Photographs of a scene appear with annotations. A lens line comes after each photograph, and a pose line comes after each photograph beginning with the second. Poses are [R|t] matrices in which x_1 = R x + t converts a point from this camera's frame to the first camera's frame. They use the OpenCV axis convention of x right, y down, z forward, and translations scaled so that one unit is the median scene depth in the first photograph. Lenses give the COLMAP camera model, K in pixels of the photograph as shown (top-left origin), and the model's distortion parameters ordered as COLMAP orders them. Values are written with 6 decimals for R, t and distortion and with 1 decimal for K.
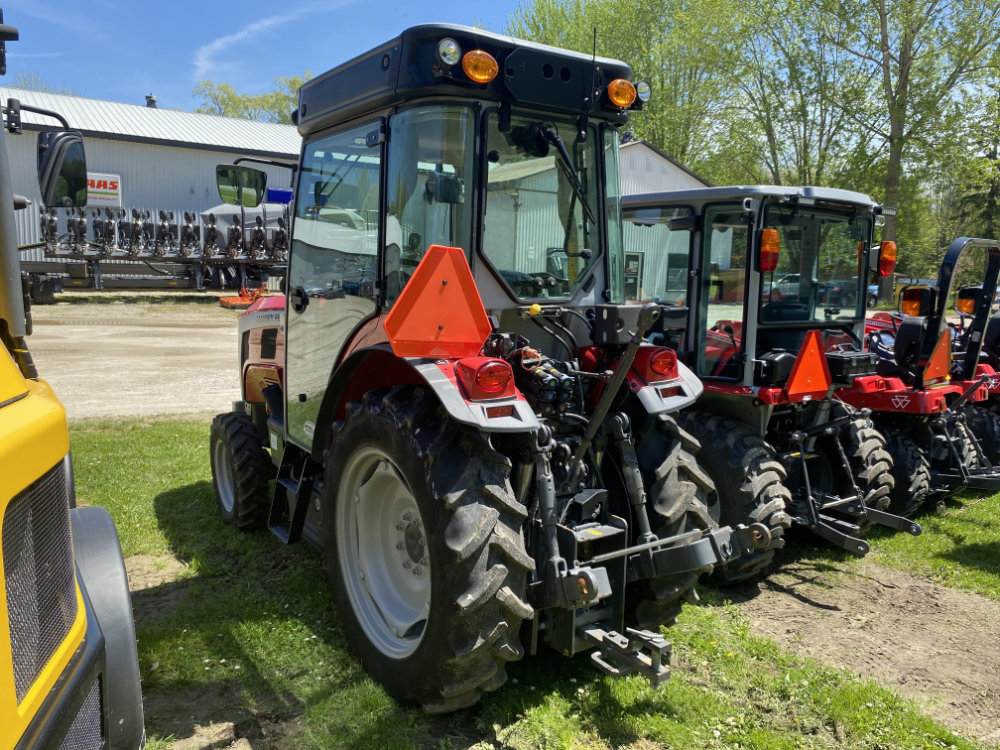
lens RADIAL K [[760.8, 0, 501.7], [0, 760.8, 373.4], [0, 0, 1]] dist [0.027464, -0.032313]
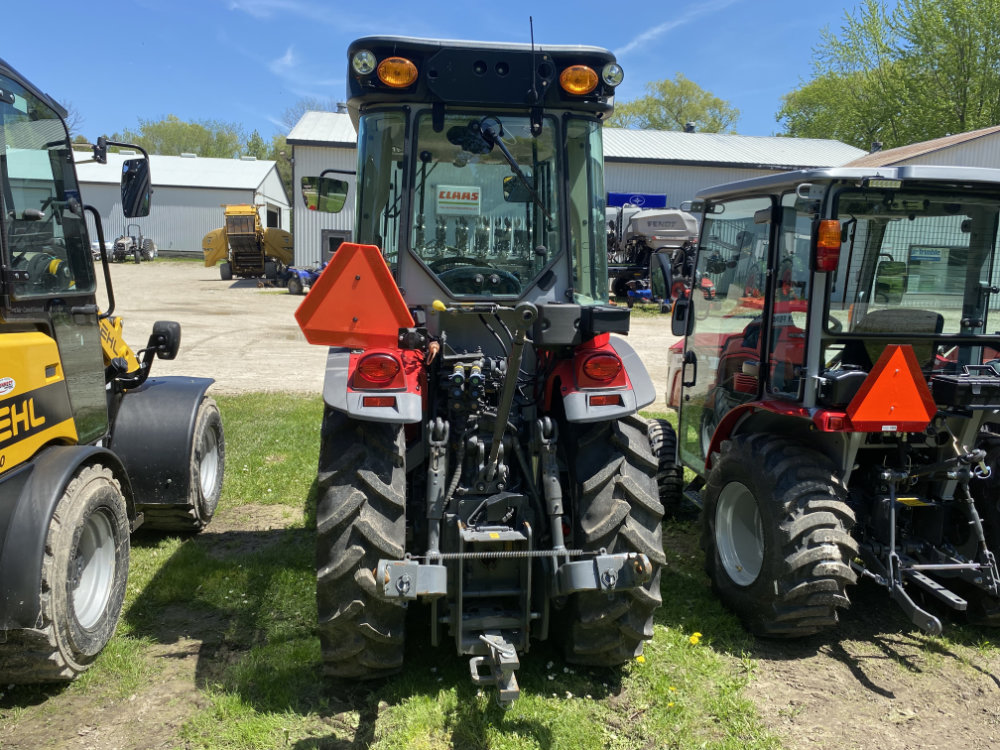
lens RADIAL K [[760.8, 0, 501.7], [0, 760.8, 373.4], [0, 0, 1]] dist [0.027464, -0.032313]
pose [[0.884470, 0.066508, -0.461833, 0.429845], [-0.067560, 0.997613, 0.014279, -0.010114], [0.461681, 0.018572, 0.886852, 0.102270]]
